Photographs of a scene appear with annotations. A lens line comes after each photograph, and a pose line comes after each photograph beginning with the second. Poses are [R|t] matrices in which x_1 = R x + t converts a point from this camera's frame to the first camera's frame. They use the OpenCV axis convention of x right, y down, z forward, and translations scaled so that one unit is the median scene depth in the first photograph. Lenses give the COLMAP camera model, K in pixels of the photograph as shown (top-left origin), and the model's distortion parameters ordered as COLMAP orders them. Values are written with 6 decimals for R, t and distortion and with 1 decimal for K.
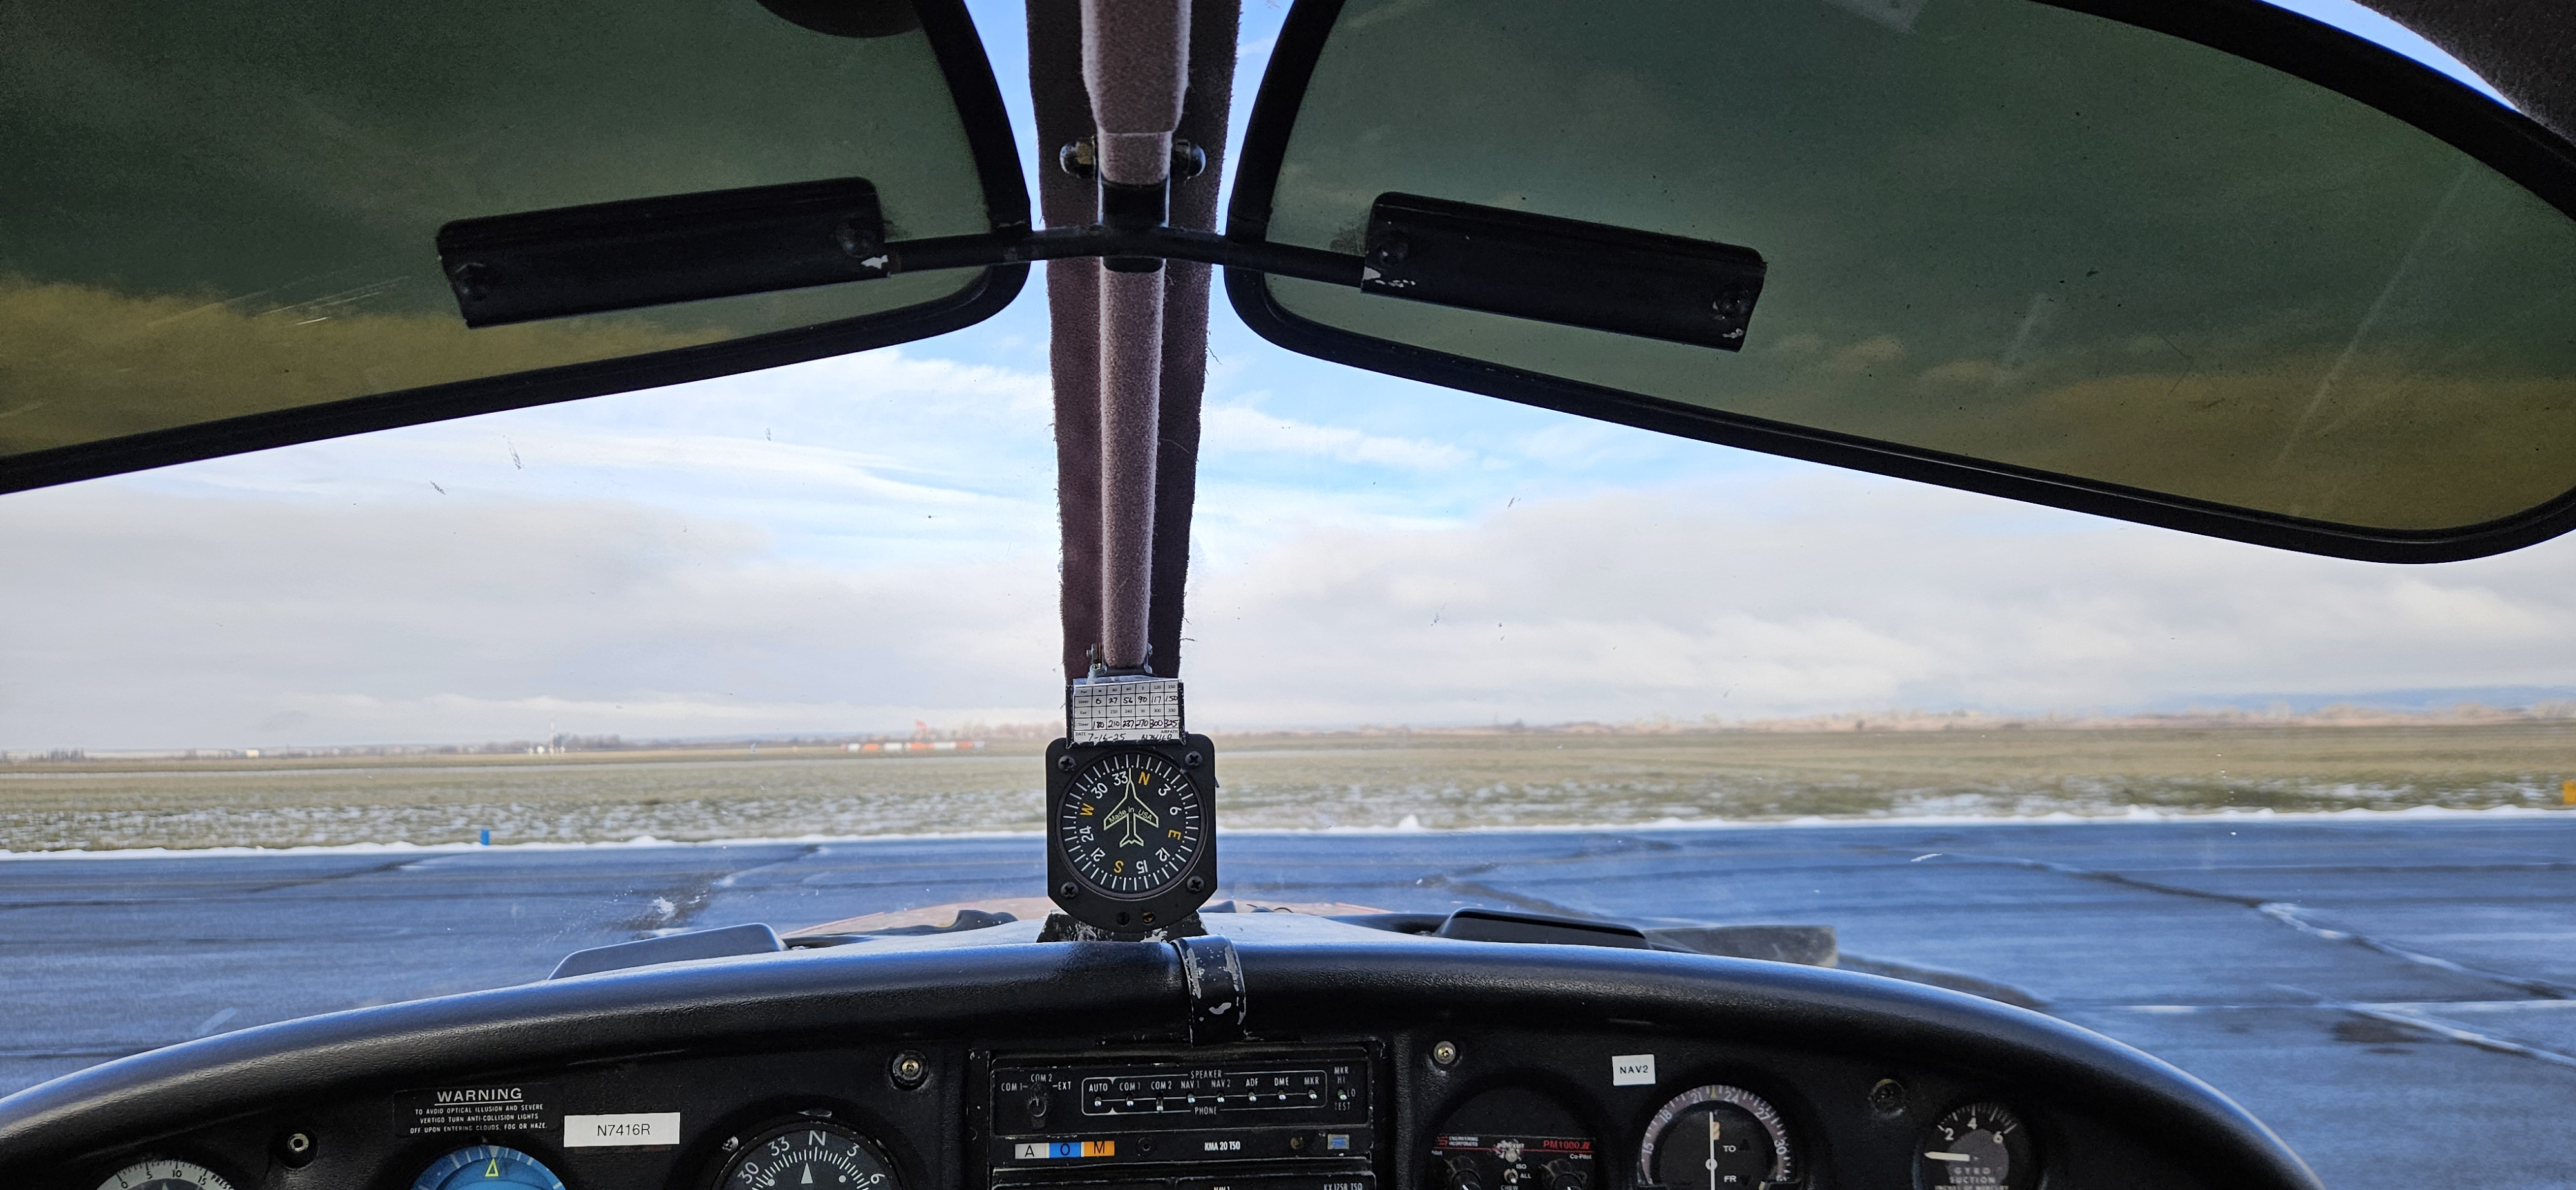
lens RADIAL K [[1744.3, 0, 1292.0], [0, 1744.3, 601.1], [0, 0, 1]] dist [0.085034, -0.086697]
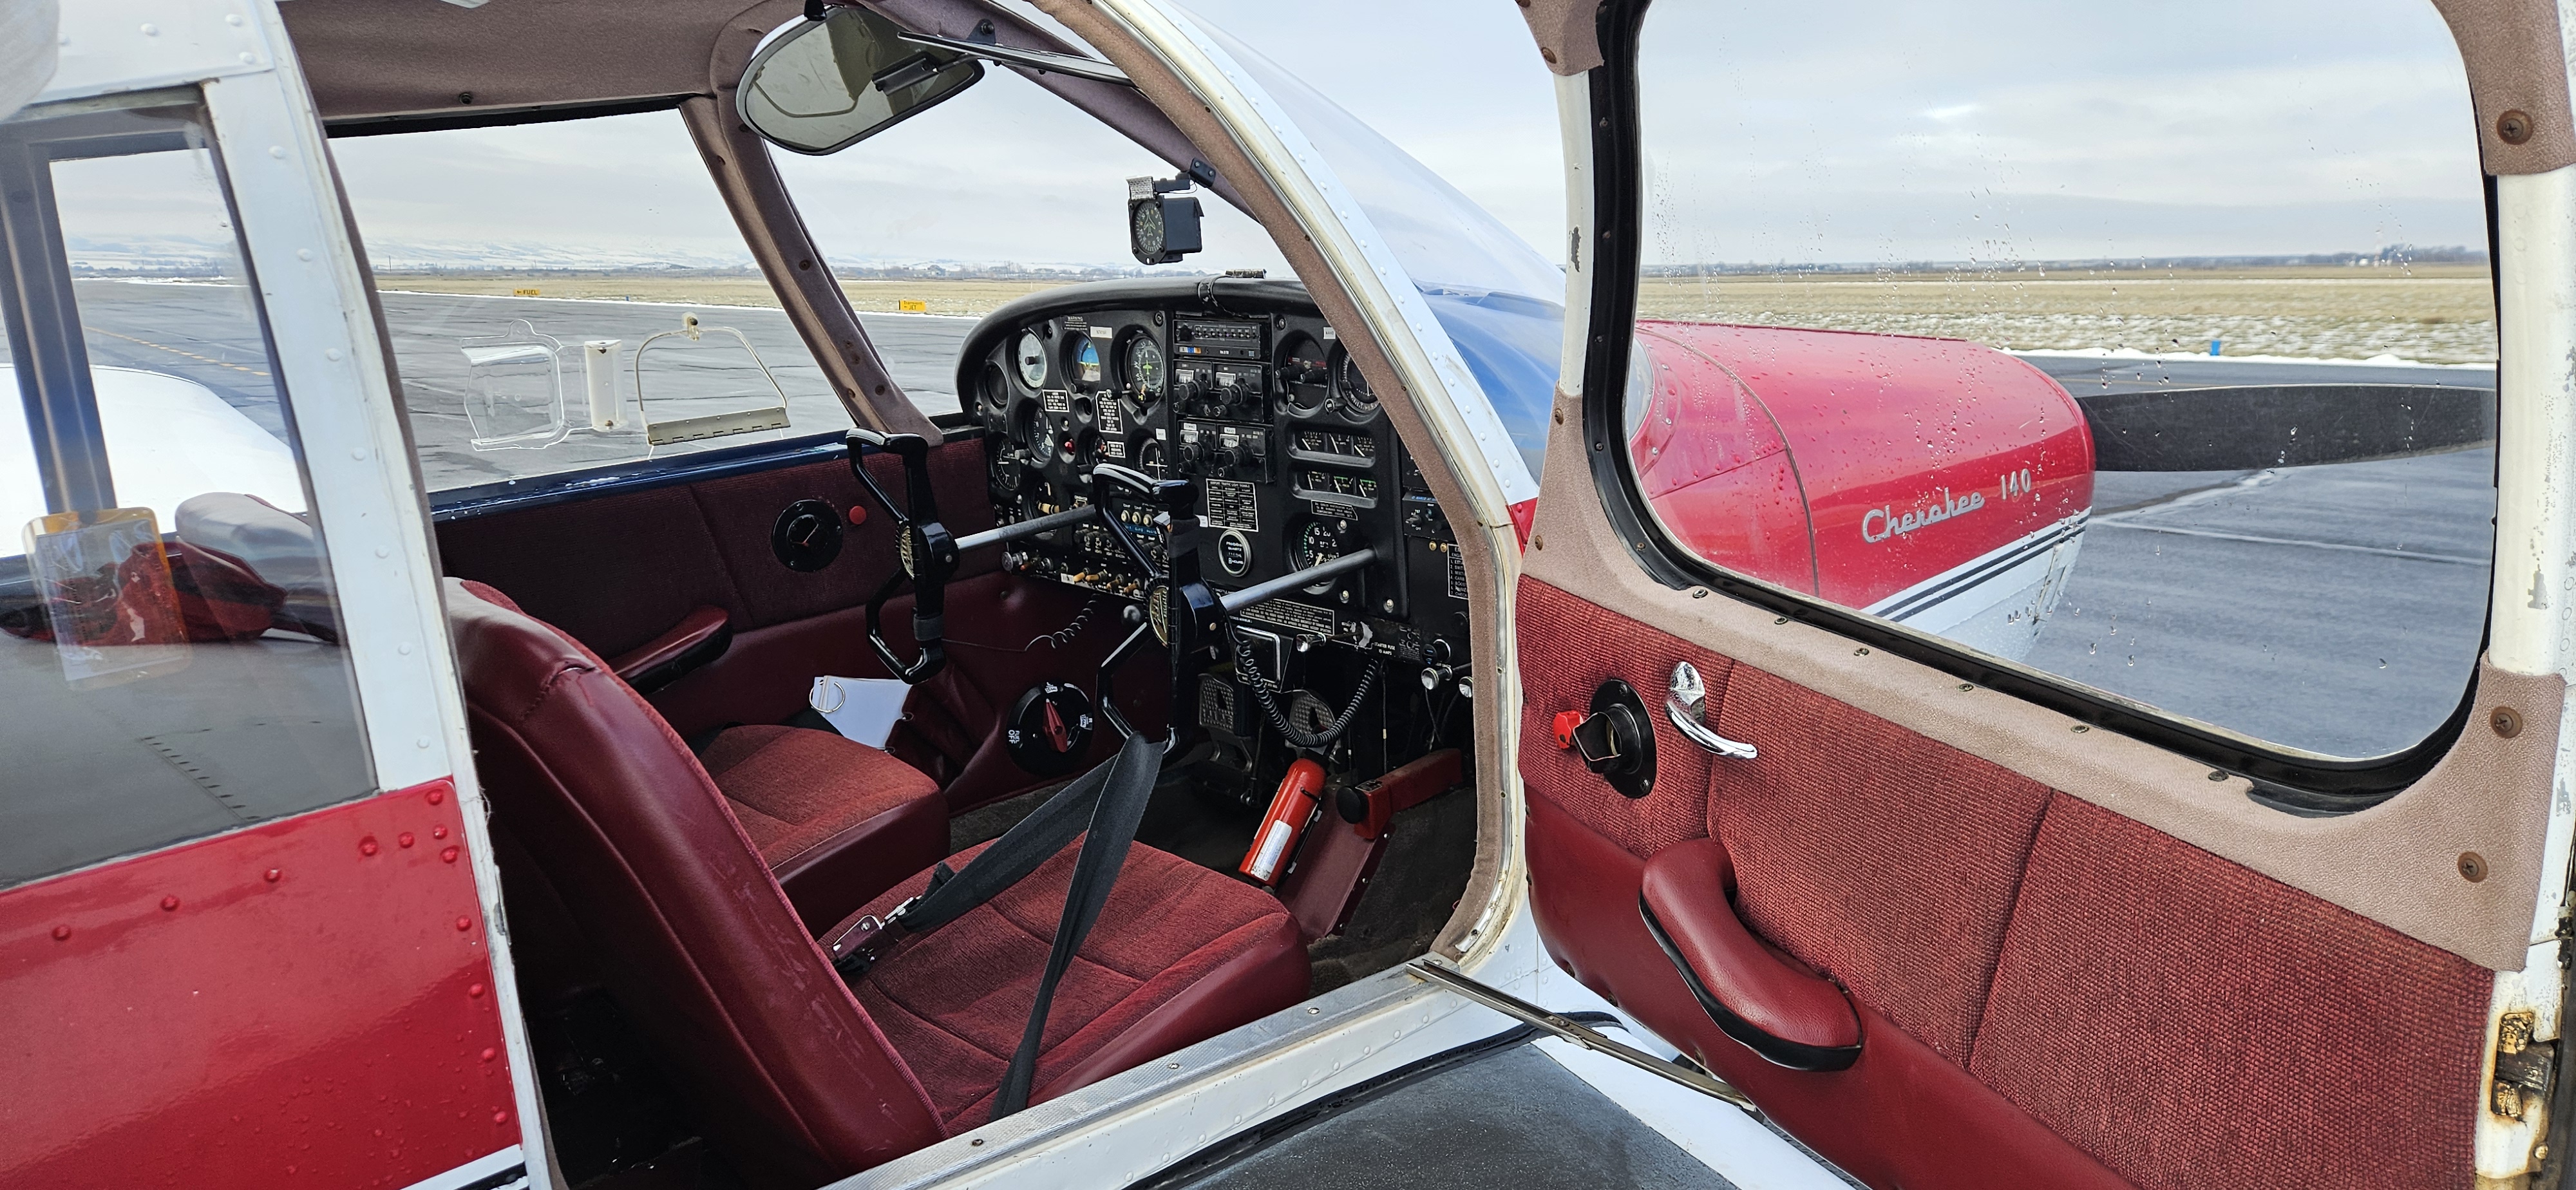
lens RADIAL K [[1763.7, 0, 1324.3], [0, 1763.7, 600.4], [0, 0, 1]] dist [0.180456, -0.210336]
pose [[0.597719, 0.157591, -0.786064, 2.268125], [0.054745, 0.970178, 0.236130, 0.041580], [0.799834, -0.184172, 0.571267, -0.520040]]
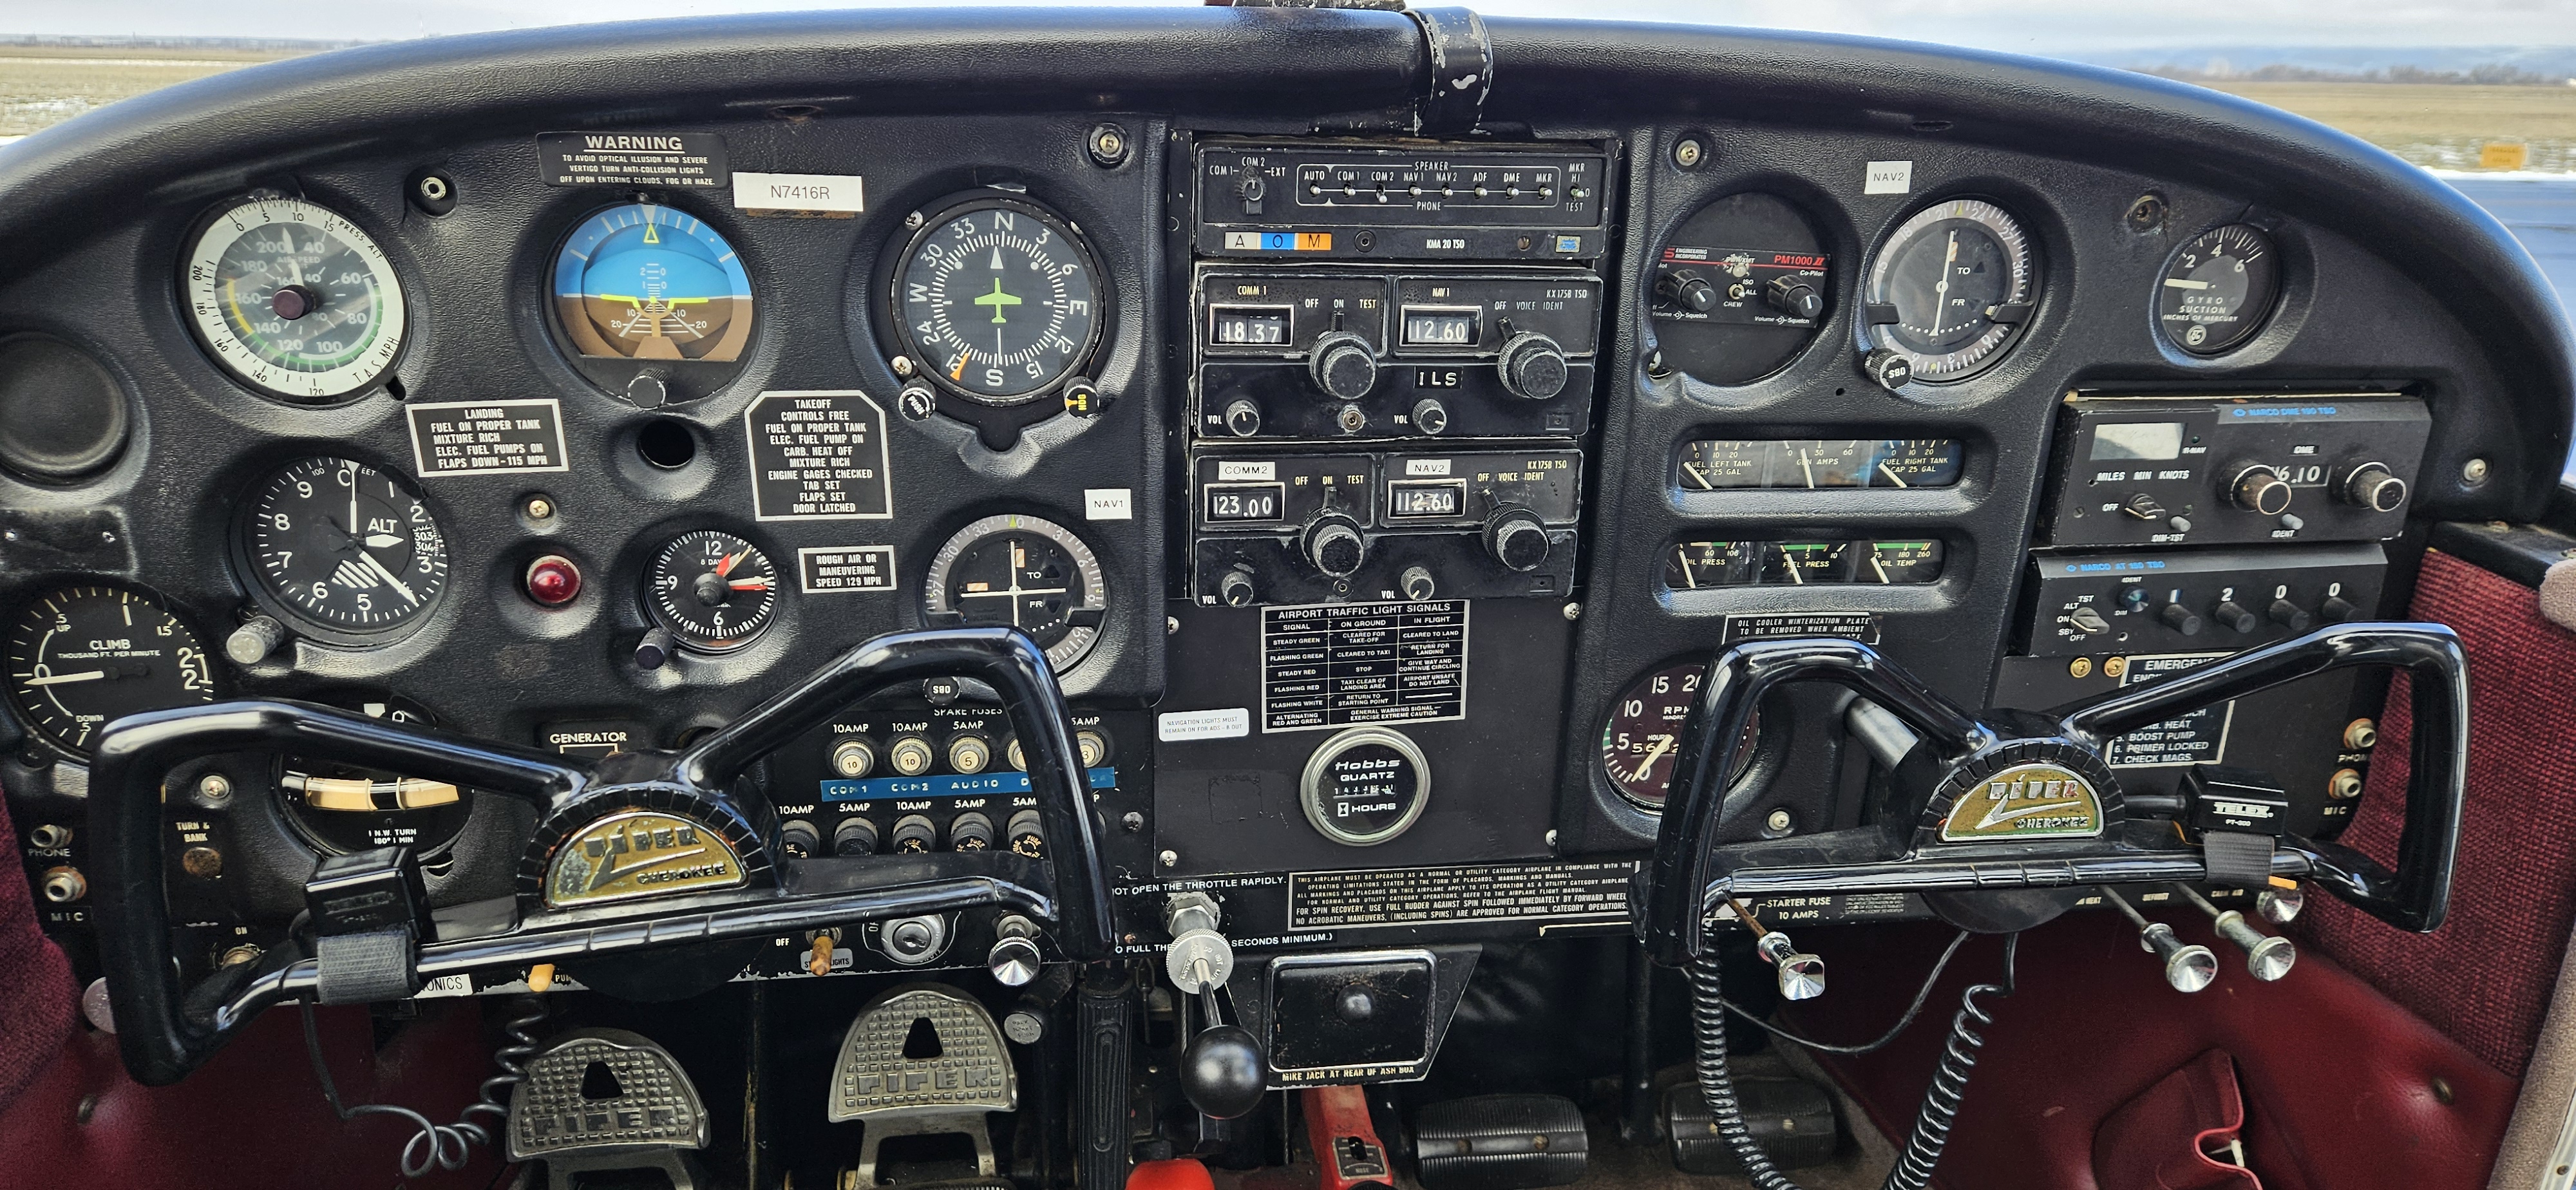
lens RADIAL K [[1744.3, 0, 1292.0], [0, 1744.3, 601.1], [0, 0, 1]] dist [0.085034, -0.086697]
pose [[0.998495, 0.017867, 0.051860, -0.163565], [-0.035526, 0.931008, 0.363266, 0.151807], [-0.041791, -0.364561, 0.930241, 0.076862]]
